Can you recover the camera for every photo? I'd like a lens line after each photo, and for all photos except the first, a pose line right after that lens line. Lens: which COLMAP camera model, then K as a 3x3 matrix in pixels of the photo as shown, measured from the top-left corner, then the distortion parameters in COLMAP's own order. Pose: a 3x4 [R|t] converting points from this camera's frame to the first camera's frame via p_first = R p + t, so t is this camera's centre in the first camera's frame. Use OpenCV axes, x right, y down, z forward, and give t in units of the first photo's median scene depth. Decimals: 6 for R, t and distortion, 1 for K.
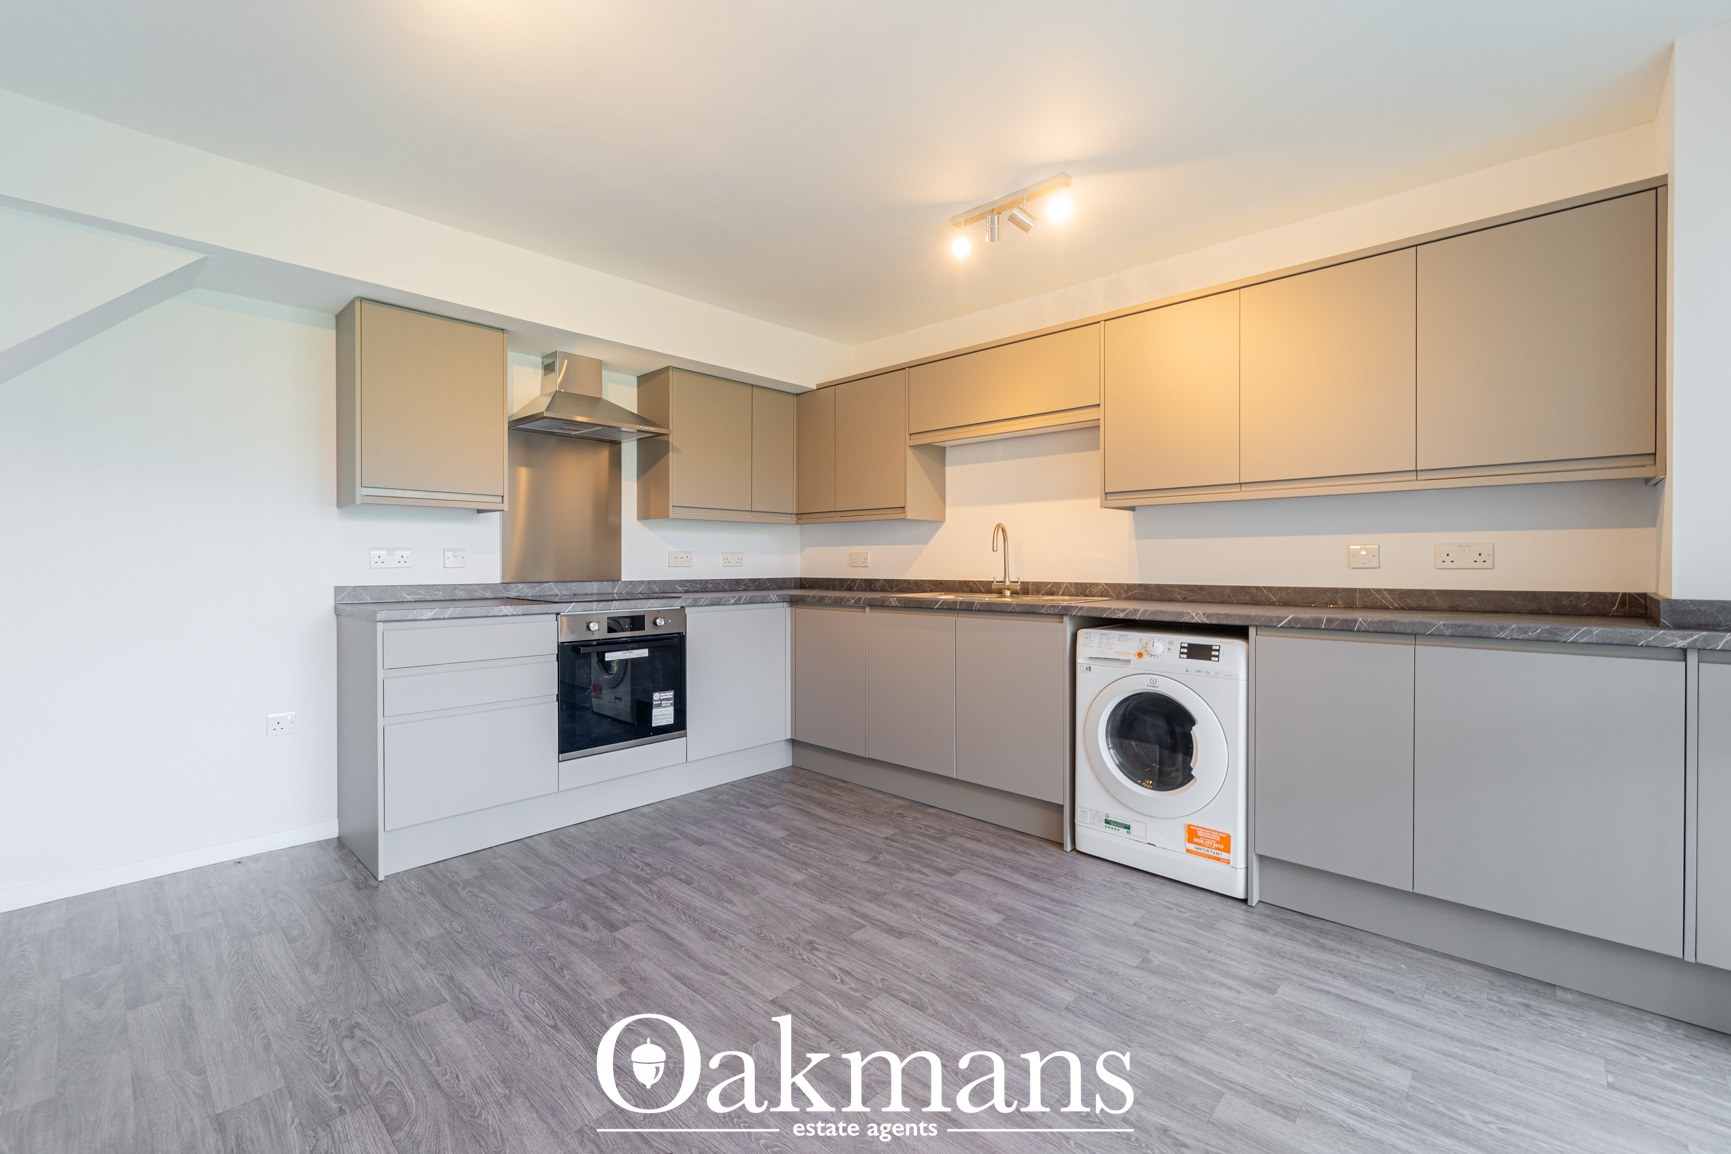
lens RADIAL K [[724.0, 0, 852.6], [0, 724.0, 567.3], [0, 0, 1]] dist [-0.003112, -0.000556]
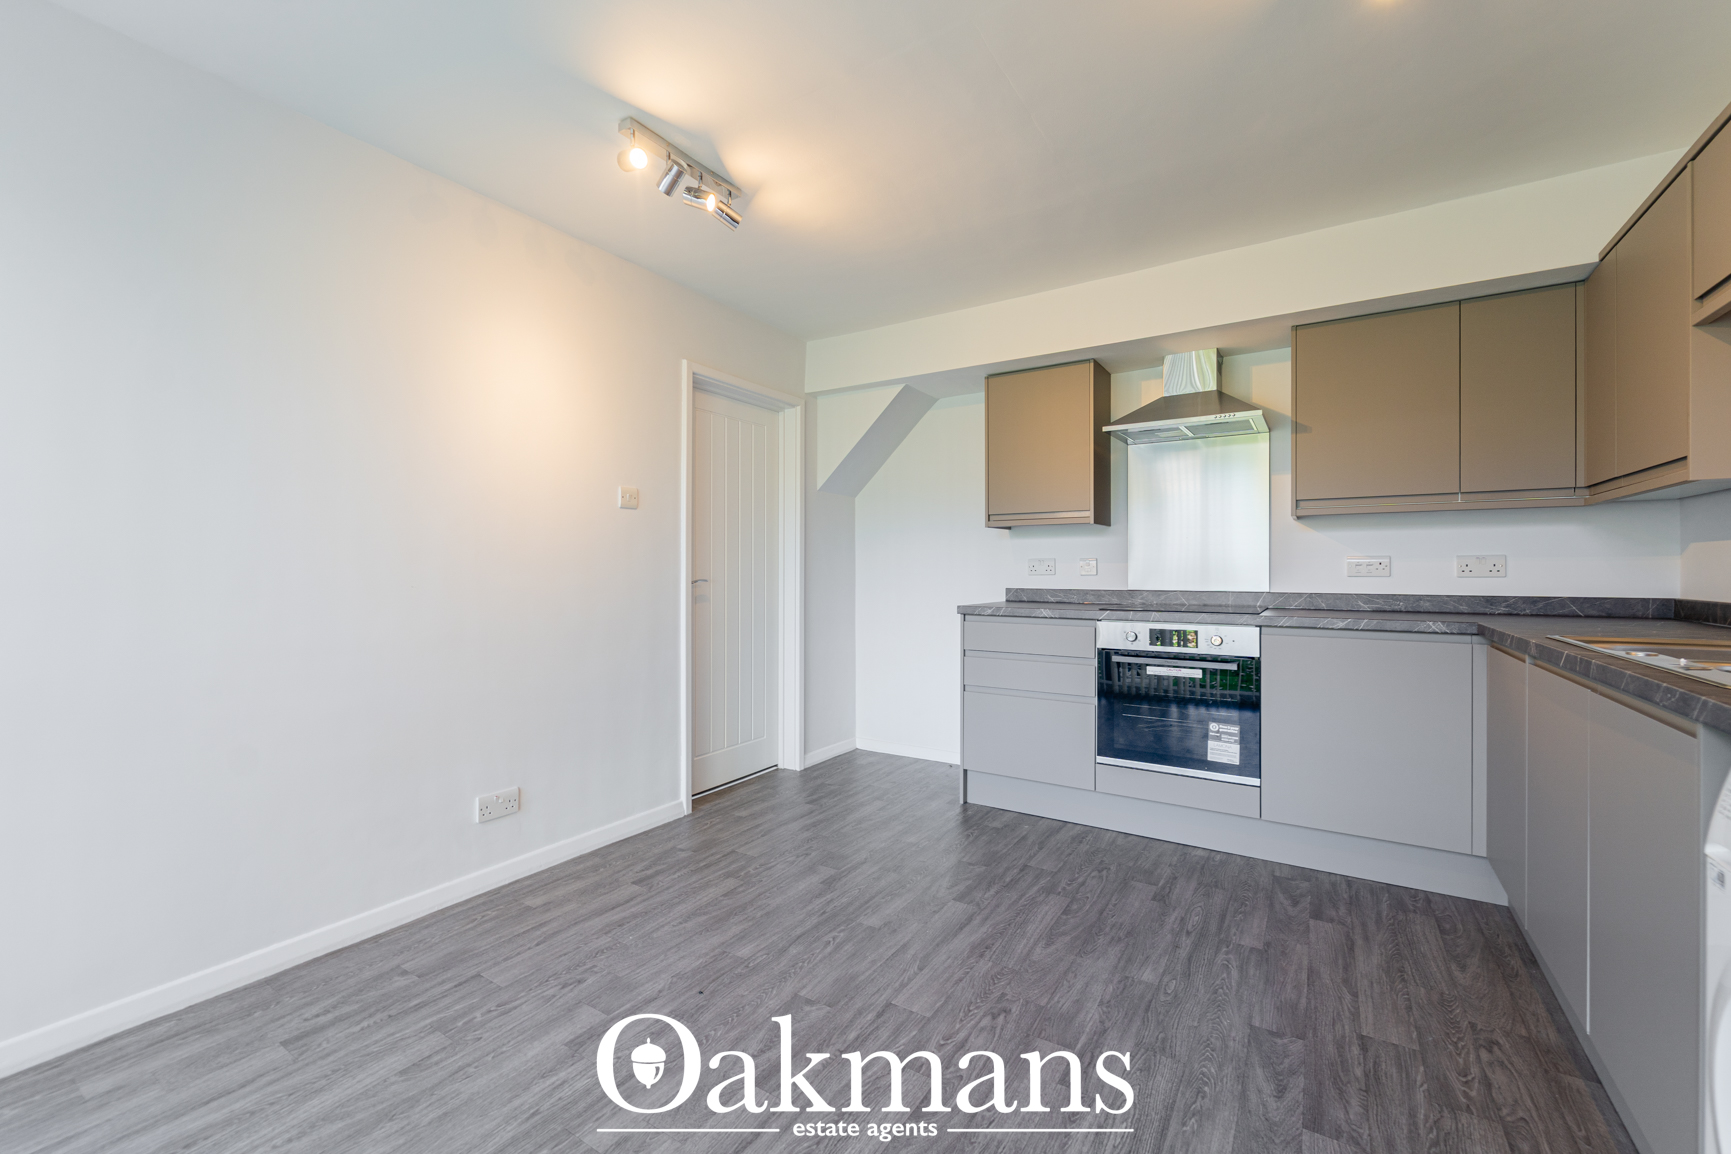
lens RADIAL K [[704.6, 0, 855.9], [0, 704.6, 568.5], [0, 0, 1]] dist [-0.001060, -0.000650]
pose [[0.184564, -0.000012, -0.982820, 0.542622], [-0.007392, 0.999972, -0.001400, -0.006224], [0.982793, 0.007523, 0.184559, 0.488264]]
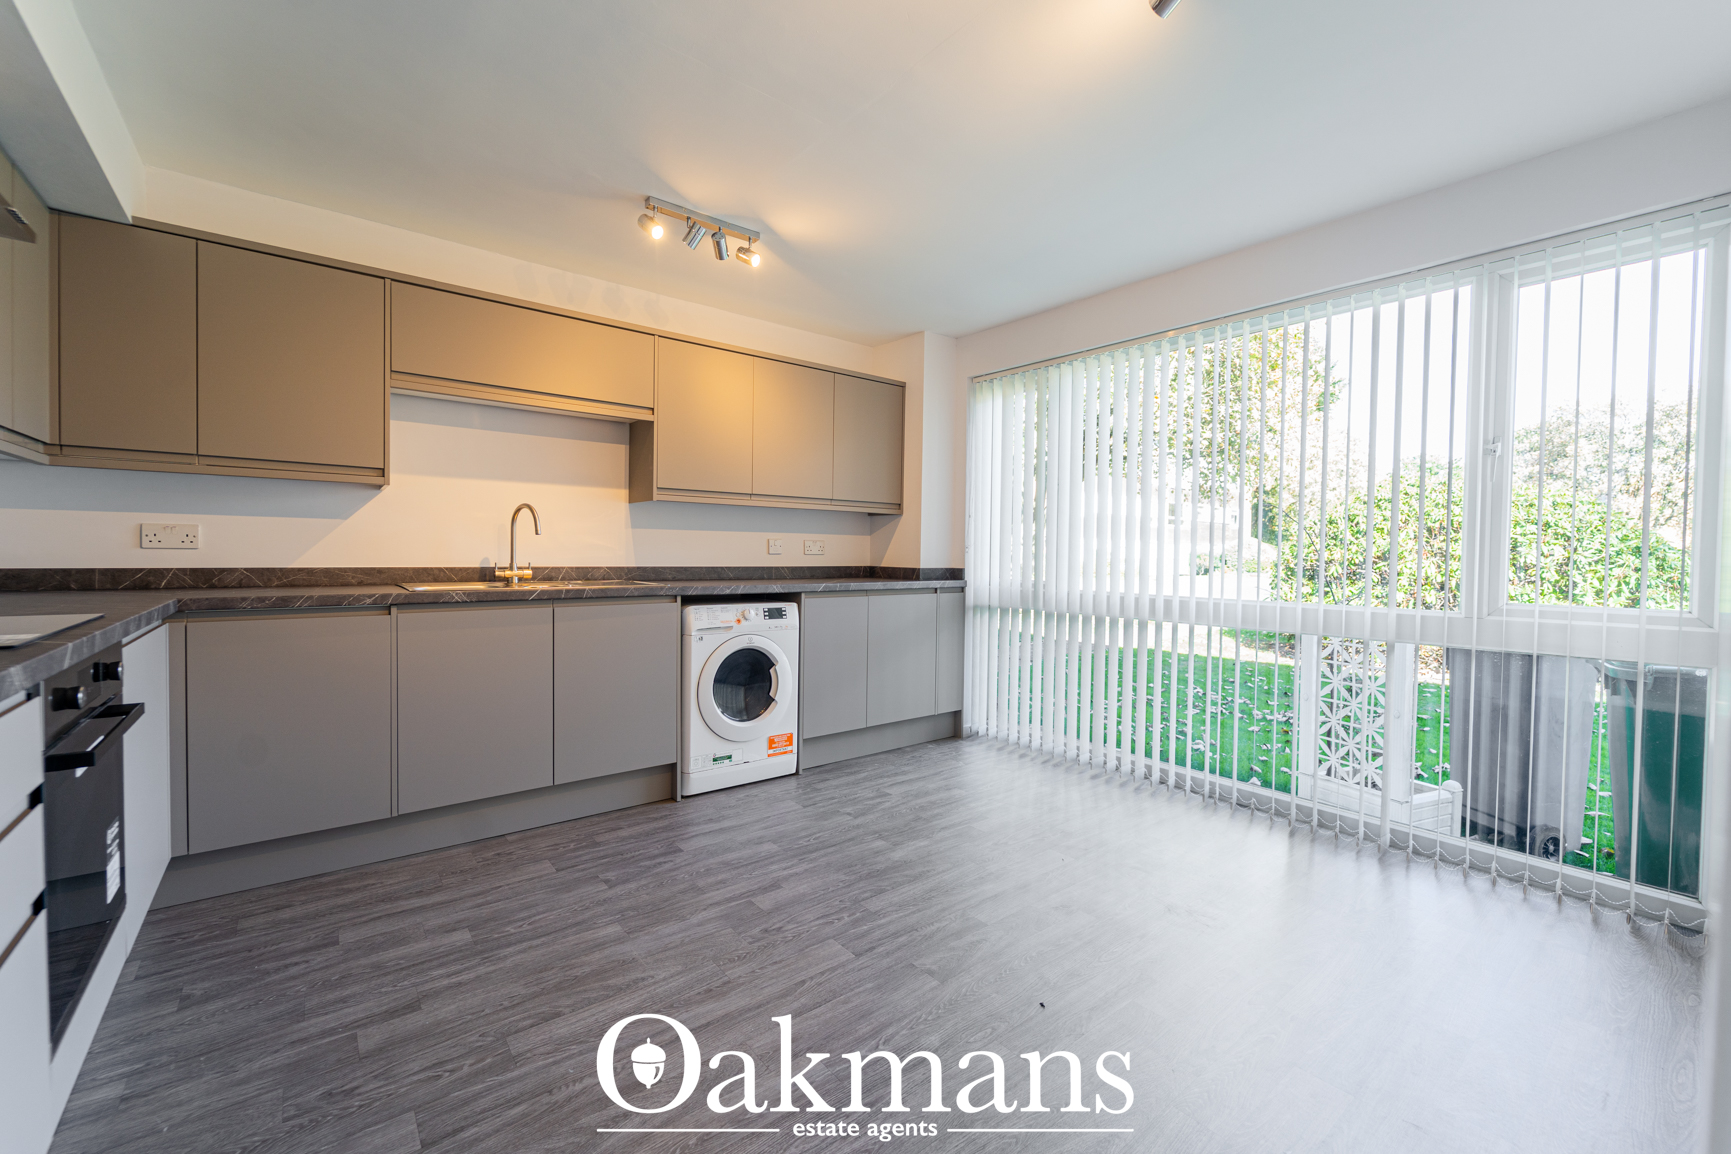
lens RADIAL K [[704.6, 0, 855.9], [0, 704.6, 568.5], [0, 0, 1]] dist [-0.001060, -0.000650]
pose [[0.139198, -0.022356, 0.990012, -0.730470], [-0.008326, 0.999683, 0.023745, -0.004511], [-0.990230, -0.011548, 0.138968, 0.548614]]
